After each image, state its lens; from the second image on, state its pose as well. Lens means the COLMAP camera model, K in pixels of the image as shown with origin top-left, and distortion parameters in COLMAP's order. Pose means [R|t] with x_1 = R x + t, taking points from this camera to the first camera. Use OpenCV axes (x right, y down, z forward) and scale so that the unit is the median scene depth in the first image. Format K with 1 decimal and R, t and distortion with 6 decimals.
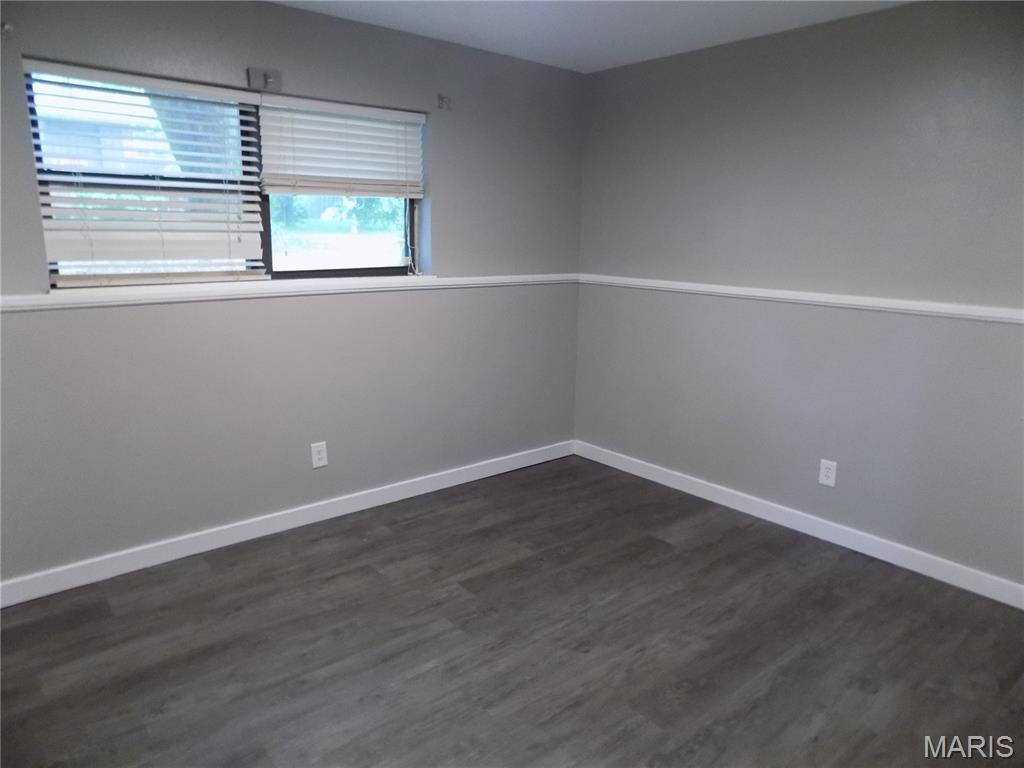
lens RADIAL K [[691.0, 0, 519.4], [0, 691.0, 379.6], [0, 0, 1]] dist [-0.069628, 0.072339]
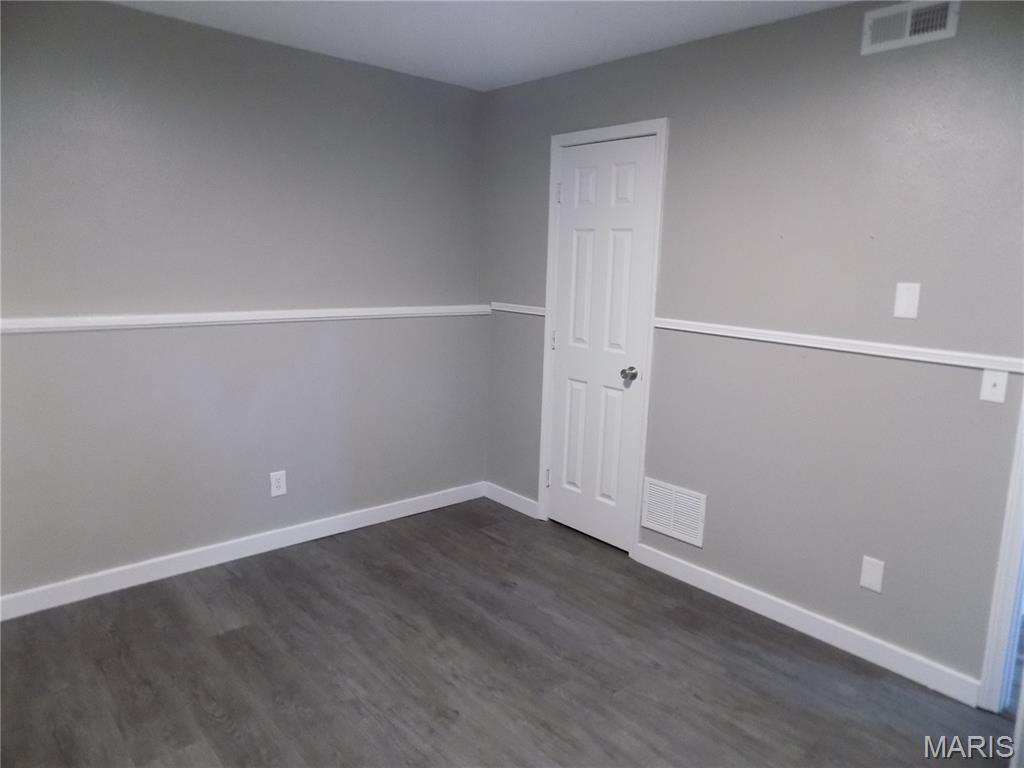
lens RADIAL K [[691.0, 0, 515.1], [0, 691.0, 383.6], [0, 0, 1]] dist [-0.069628, 0.072339]
pose [[-0.014468, -0.198358, 0.980023, -0.614020], [0.174192, 0.964638, 0.197816, -0.172074], [-0.984605, 0.173574, 0.020596, 0.701425]]
